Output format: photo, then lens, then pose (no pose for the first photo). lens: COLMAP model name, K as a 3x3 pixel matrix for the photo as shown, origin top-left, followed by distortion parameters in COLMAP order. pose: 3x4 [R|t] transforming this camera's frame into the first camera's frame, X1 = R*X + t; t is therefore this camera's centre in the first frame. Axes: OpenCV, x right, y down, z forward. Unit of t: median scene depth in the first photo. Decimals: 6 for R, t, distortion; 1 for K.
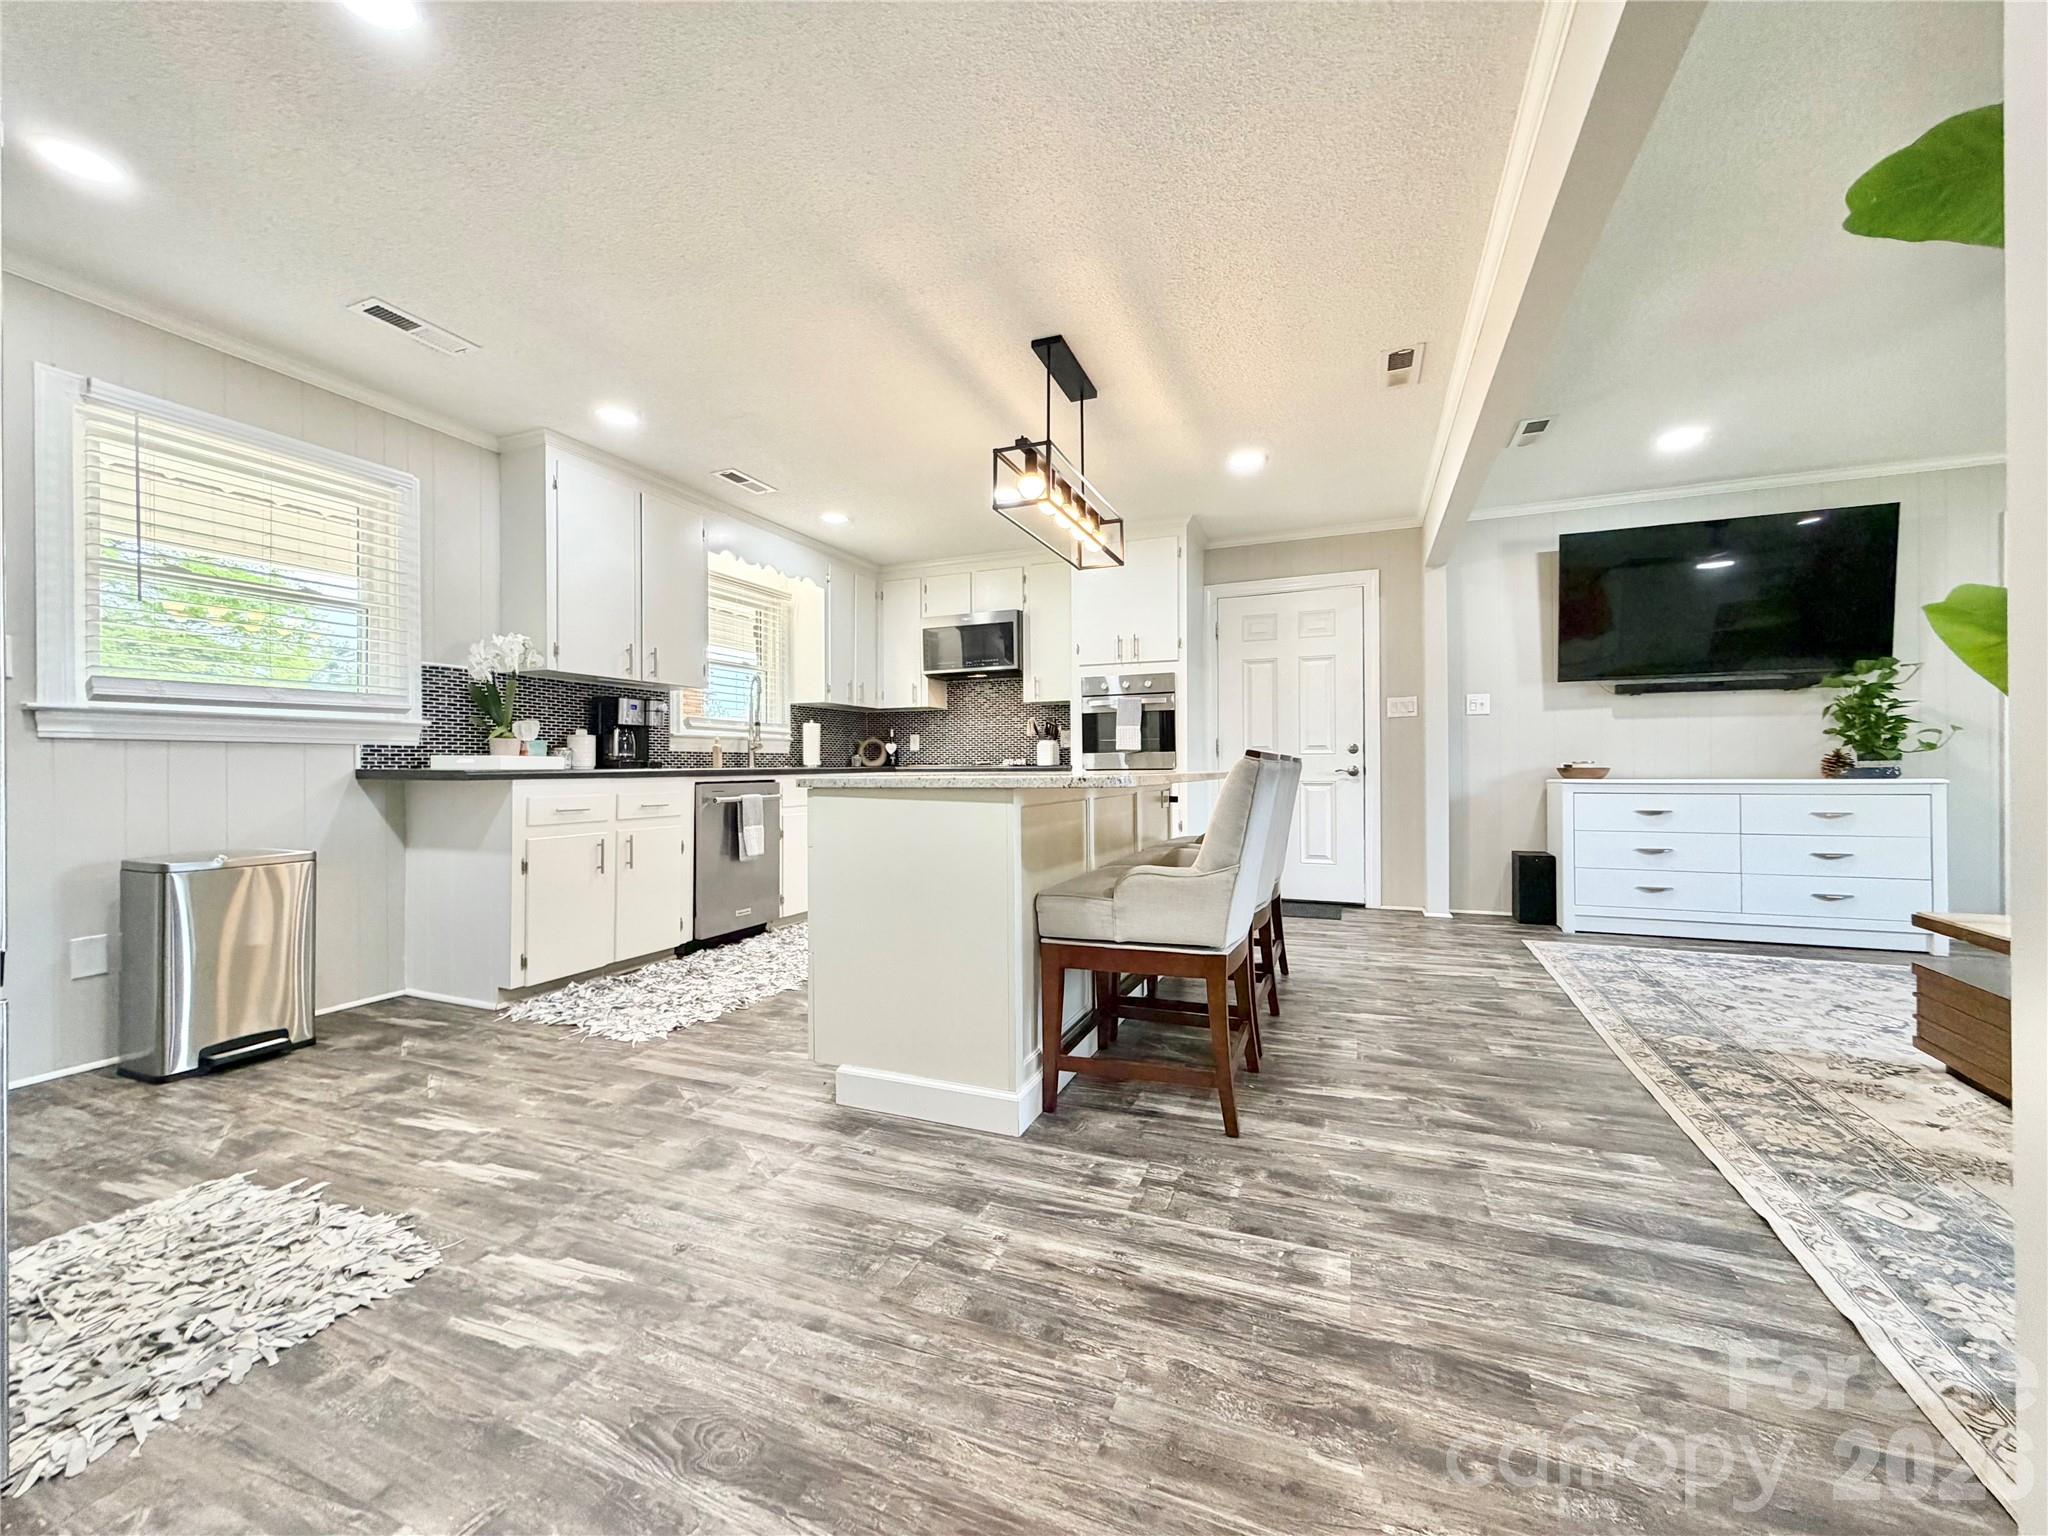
lens RADIAL K [[814.3, 0, 1019.9], [0, 814.3, 772.5], [0, 0, 1]] dist [-0.000010, 0.000097]
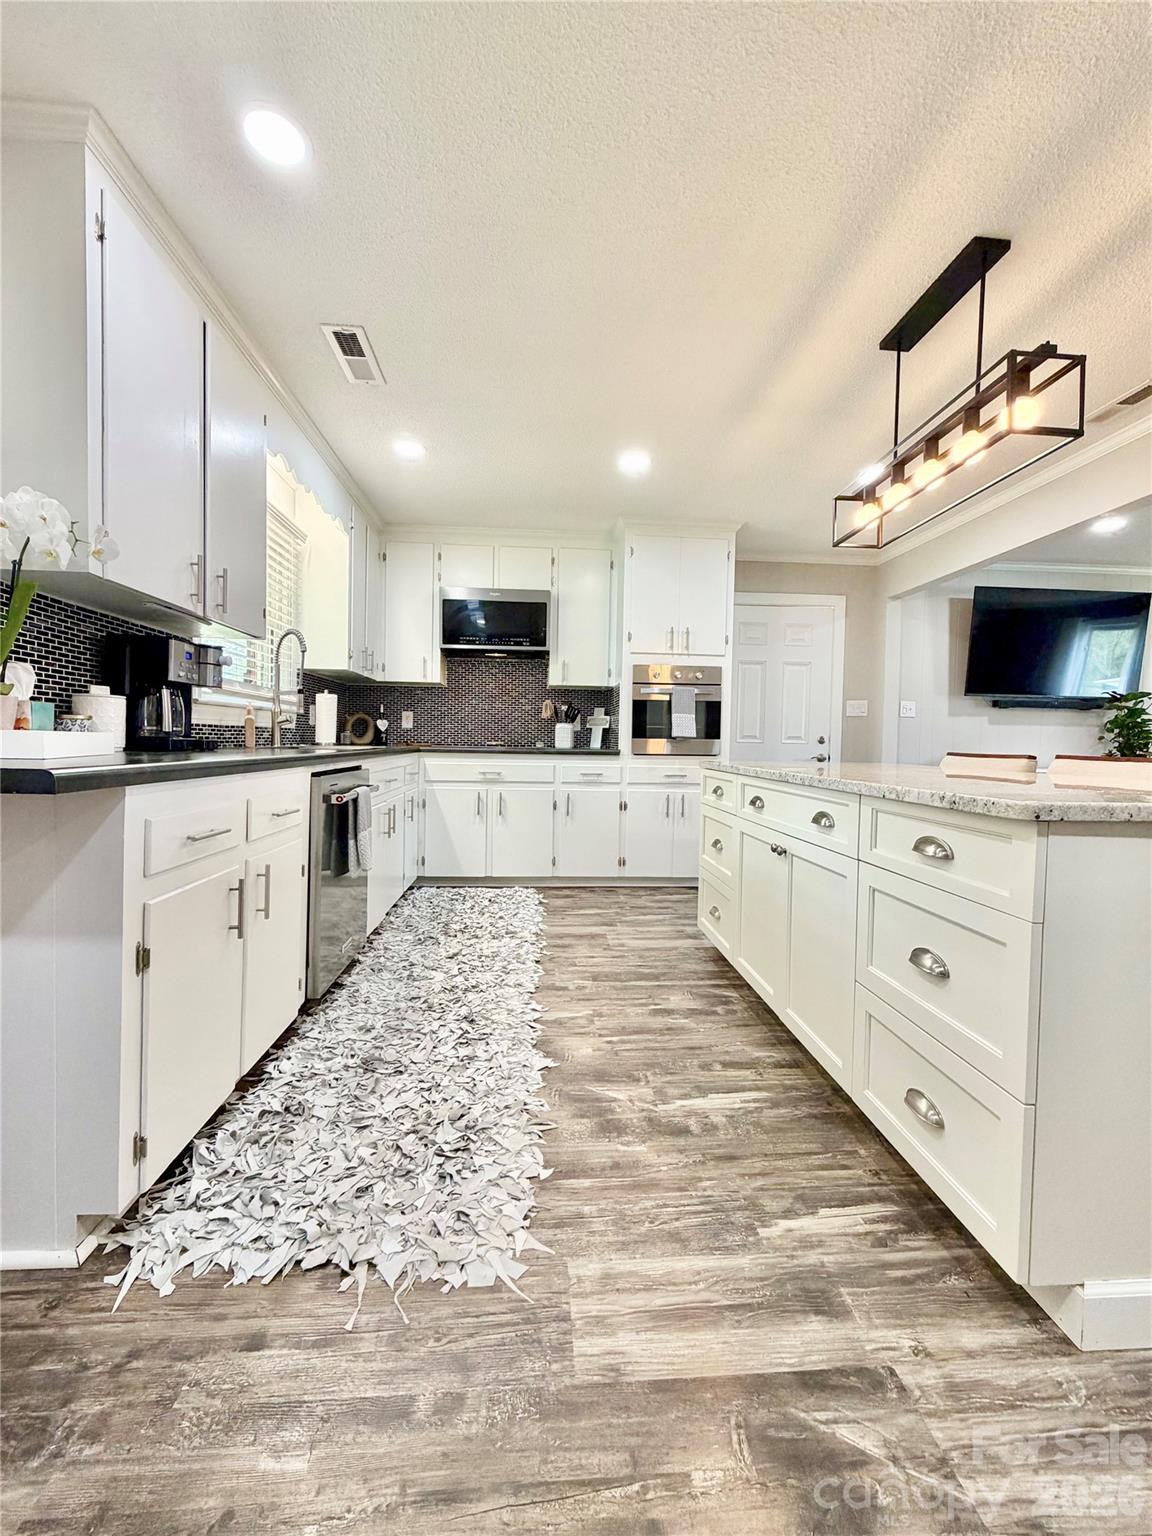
lens RADIAL K [[610.7, 0, 577.8], [0, 610.7, 763.3], [0, 0, 1]] dist [-0.000010, 0.000097]
pose [[0.896089, 0.006649, 0.443824, -0.491516], [-0.020174, 0.999465, 0.025760, -0.015969], [-0.443415, -0.032037, 0.895744, 0.507836]]
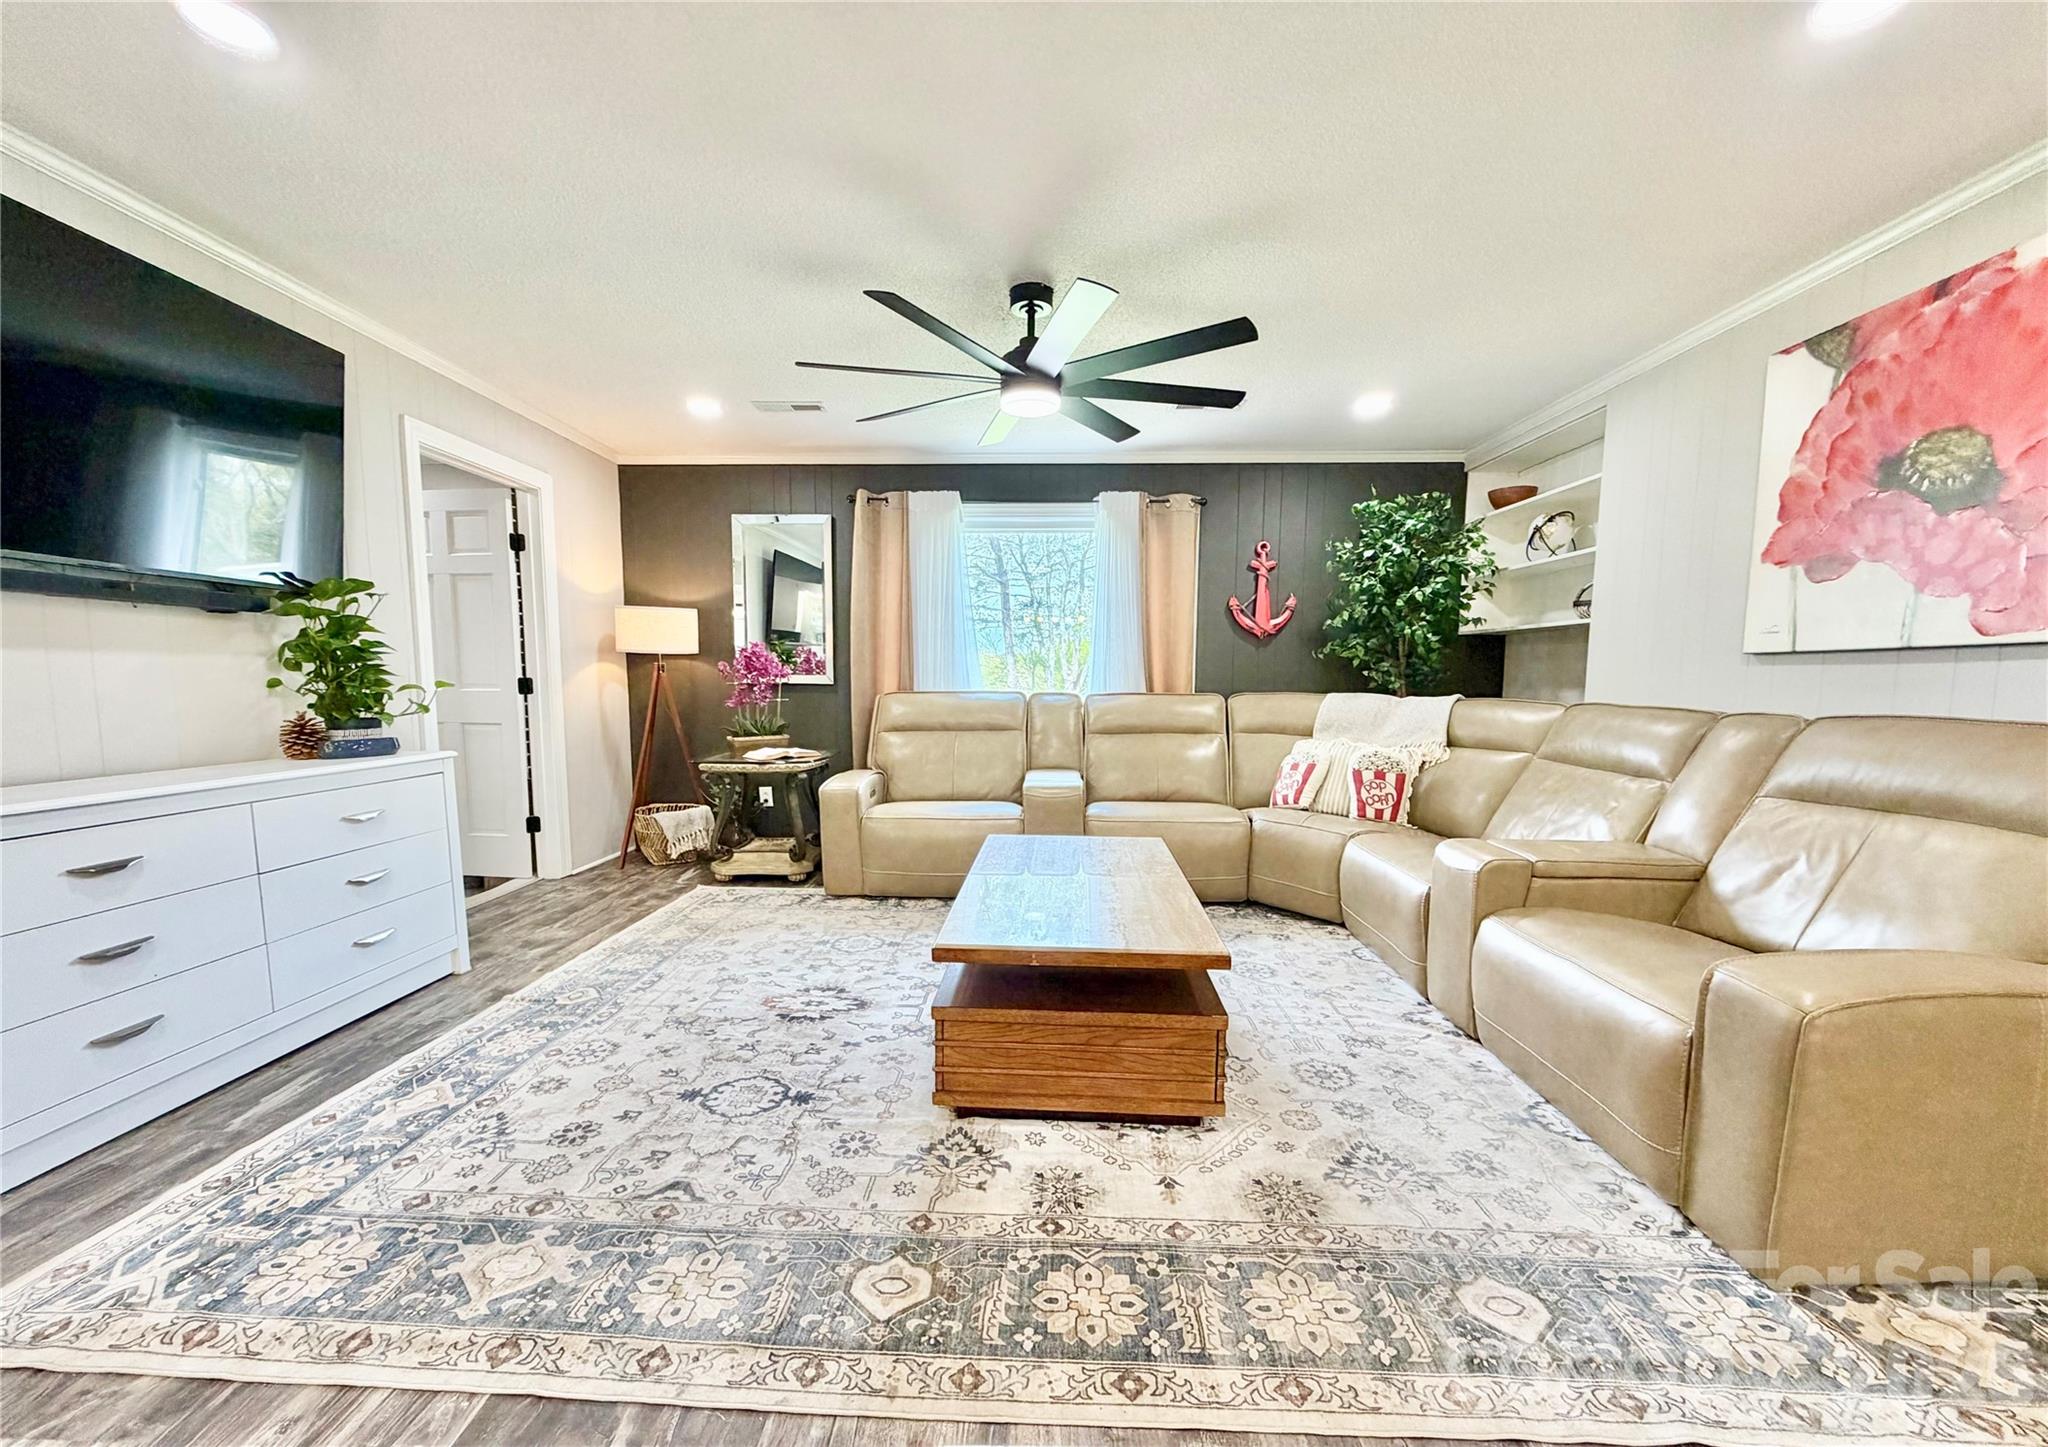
lens RADIAL K [[817.4, 0, 1018.0], [0, 817.4, 762.0], [0, 0, 1]] dist [0.000029, 0.000484]
pose [[-0.348287, -0.089621, 0.933094, 0.238135], [0.005902, 0.995190, 0.097788, -0.060042], [-0.937369, 0.039566, -0.346082, 0.846317]]
